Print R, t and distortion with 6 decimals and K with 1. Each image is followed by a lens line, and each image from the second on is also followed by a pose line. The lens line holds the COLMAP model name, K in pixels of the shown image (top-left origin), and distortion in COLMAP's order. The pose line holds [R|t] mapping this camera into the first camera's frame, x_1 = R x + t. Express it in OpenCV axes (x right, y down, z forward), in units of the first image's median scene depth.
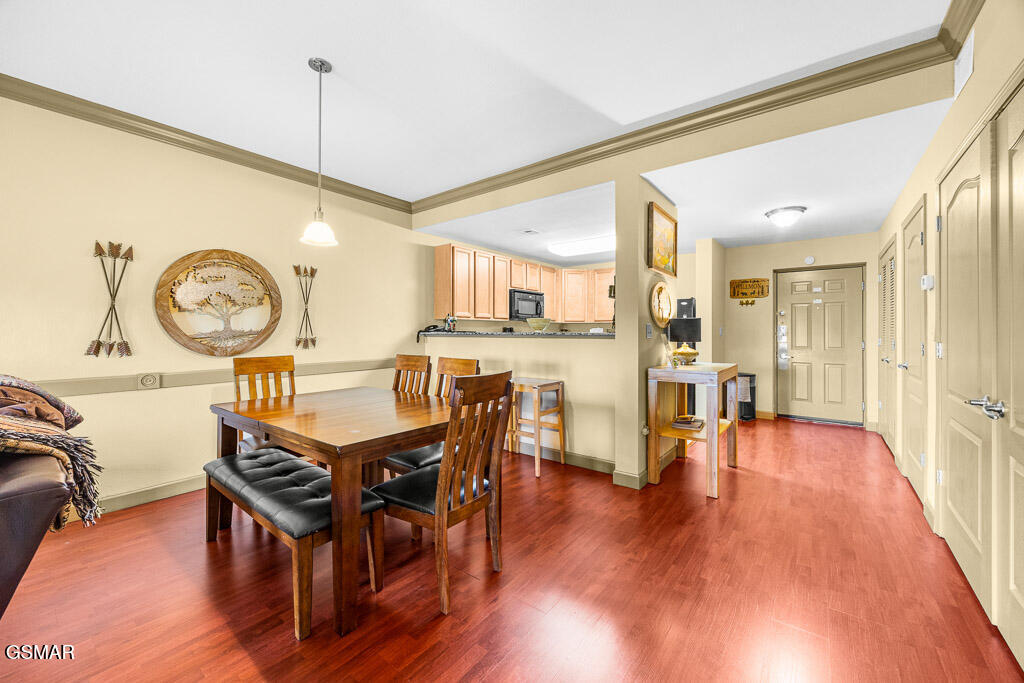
lens RADIAL K [[394.4, 0, 515.1], [0, 394.4, 330.3], [0, 0, 1]] dist [-0.008414, 0.001144]
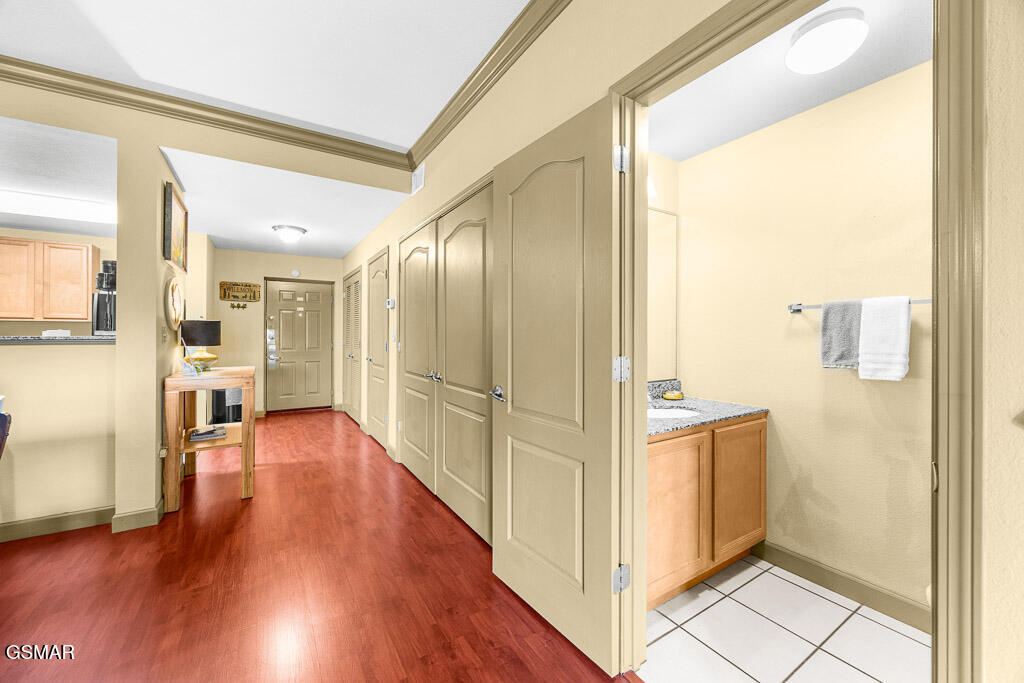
lens RADIAL K [[394.4, 0, 503.9], [0, 394.4, 334.6], [0, 0, 1]] dist [-0.008414, 0.001144]
pose [[0.354379, 0.001438, 0.935101, -0.183435], [-0.004727, 0.999989, 0.000254, -0.000932], [-0.935090, -0.004511, 0.354382, 0.019008]]
